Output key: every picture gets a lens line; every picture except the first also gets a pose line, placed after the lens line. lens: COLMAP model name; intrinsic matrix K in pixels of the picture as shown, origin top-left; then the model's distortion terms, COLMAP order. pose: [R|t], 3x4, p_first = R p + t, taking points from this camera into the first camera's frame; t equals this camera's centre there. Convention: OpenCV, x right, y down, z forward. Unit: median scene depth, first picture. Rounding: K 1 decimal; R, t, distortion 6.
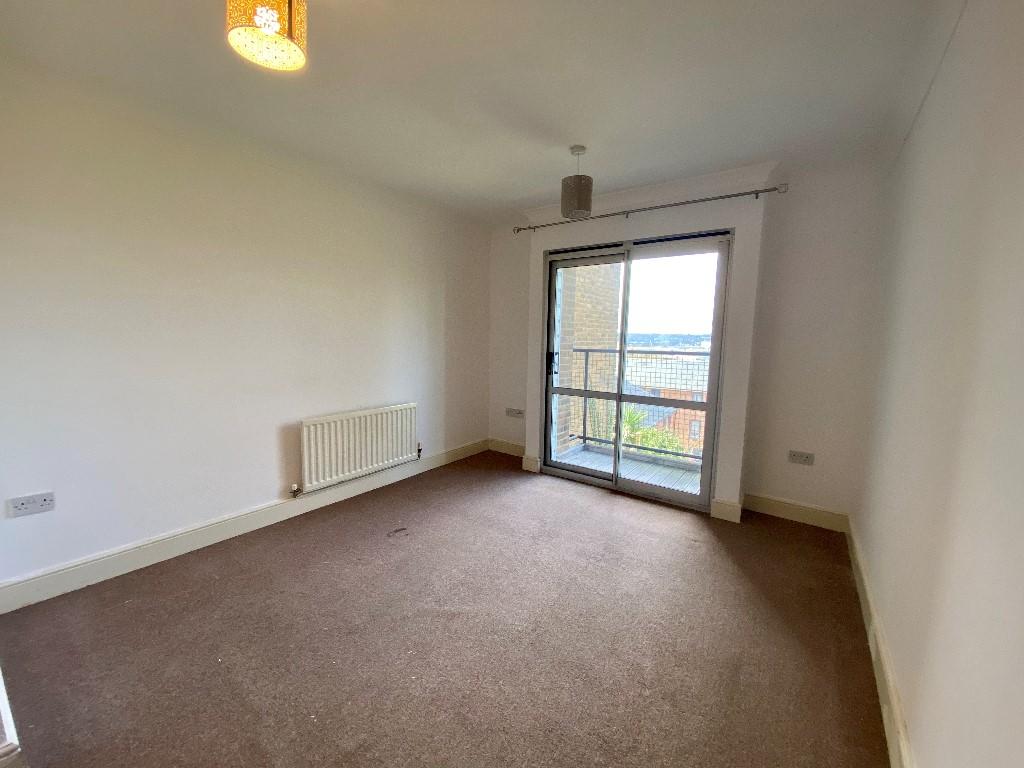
lens RADIAL K [[418.9, 0, 510.2], [0, 418.9, 382.3], [0, 0, 1]] dist [0.027208, -0.021052]
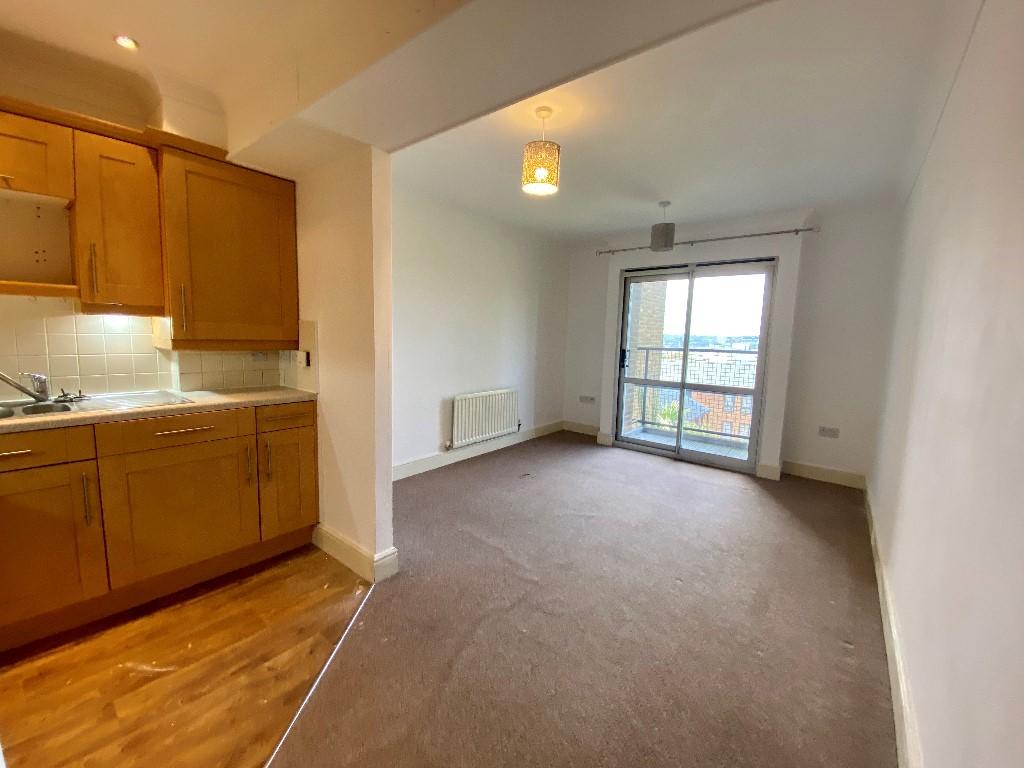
lens RADIAL K [[418.9, 0, 510.2], [0, 418.9, 382.3], [0, 0, 1]] dist [0.027208, -0.021052]
pose [[0.998254, 0.016909, -0.056602, -0.194723], [-0.016822, 0.999856, 0.002013, 0.033262], [0.056628, -0.001058, 0.998395, -0.314271]]
